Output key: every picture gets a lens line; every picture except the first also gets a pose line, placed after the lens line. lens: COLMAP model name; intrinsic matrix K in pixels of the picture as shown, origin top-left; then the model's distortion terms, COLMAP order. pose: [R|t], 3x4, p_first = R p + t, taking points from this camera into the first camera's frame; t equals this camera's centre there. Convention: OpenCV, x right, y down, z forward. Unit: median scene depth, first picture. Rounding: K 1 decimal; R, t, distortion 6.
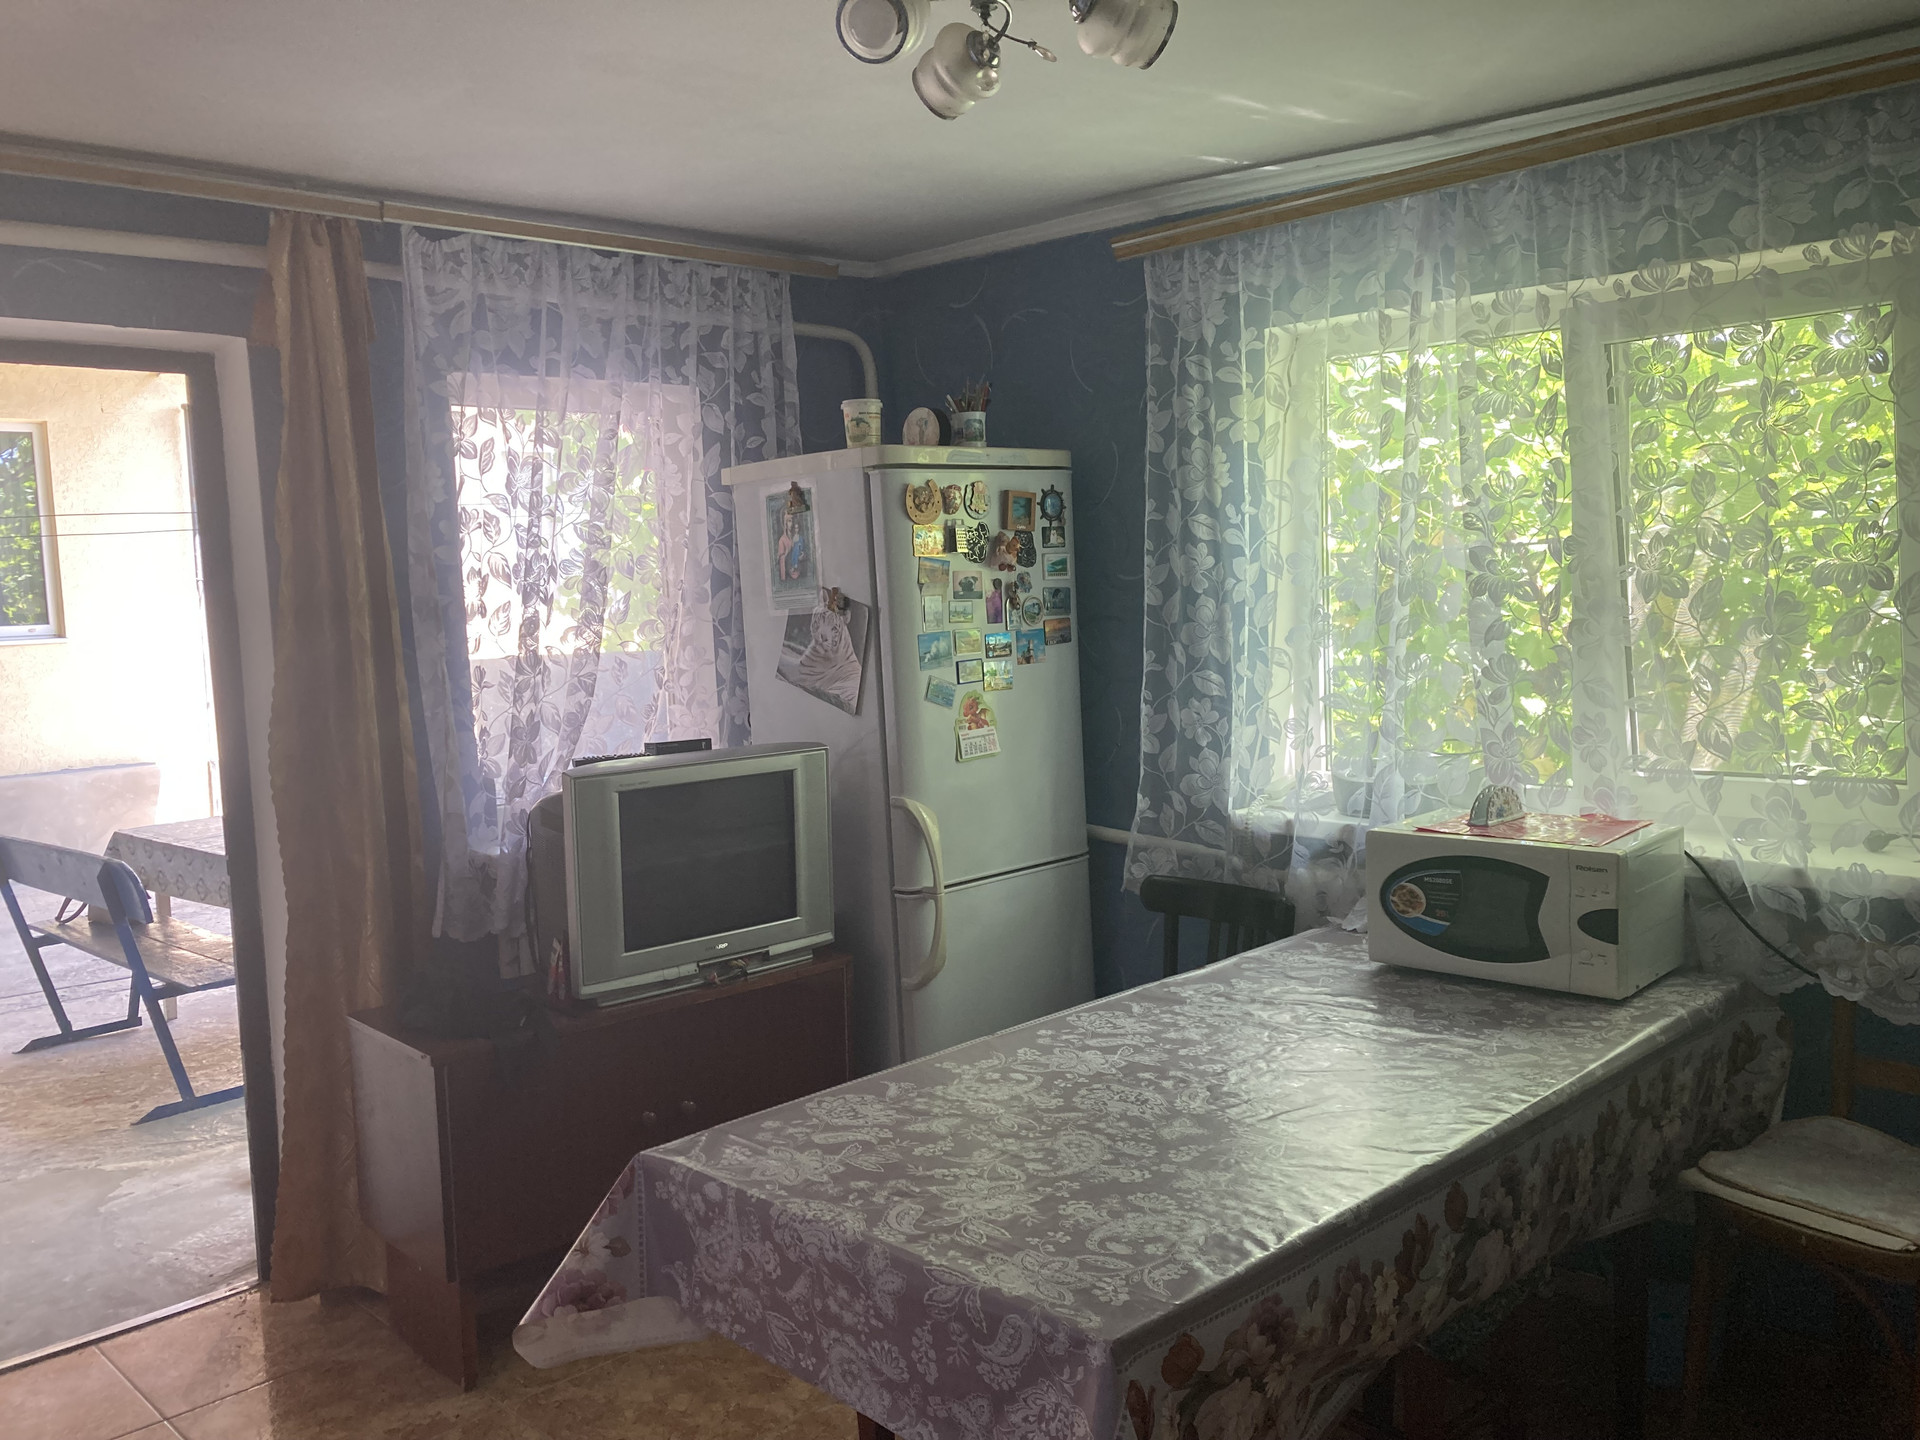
lens RADIAL K [[1601.3, 0, 961.1], [0, 1601.3, 714.7], [0, 0, 1]] dist [0.058296, -0.039985]
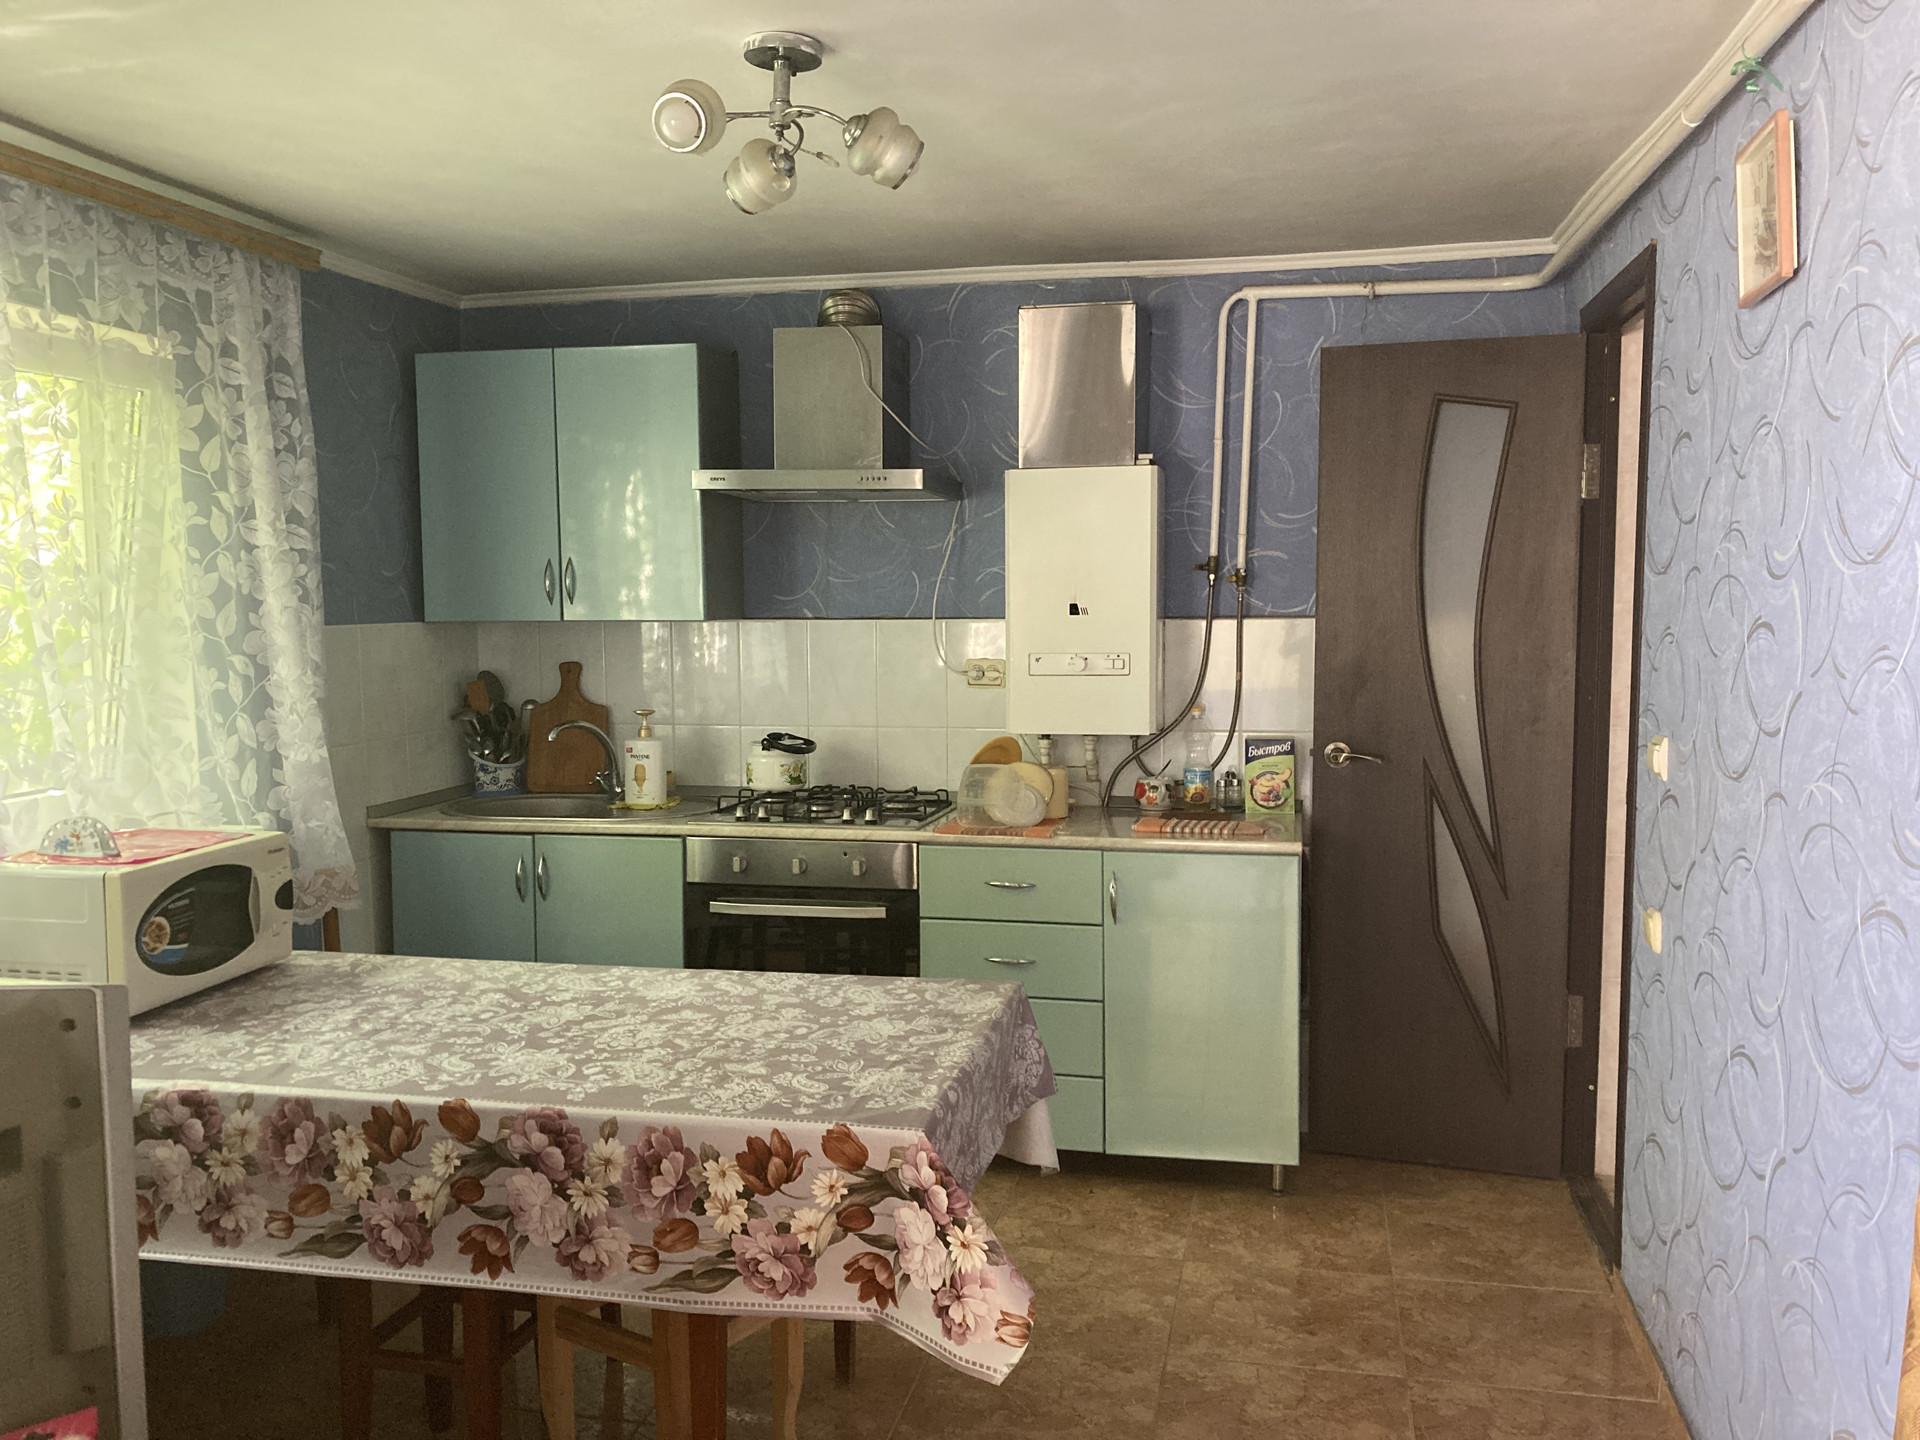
lens RADIAL K [[1601.3, 0, 958.9], [0, 1601.3, 721.2], [0, 0, 1]] dist [0.058296, -0.039985]
pose [[-0.564878, -0.024093, 0.824823, -0.993822], [0.096351, 0.990810, 0.094927, -0.070678], [-0.819530, 0.133094, -0.557365, 1.450134]]
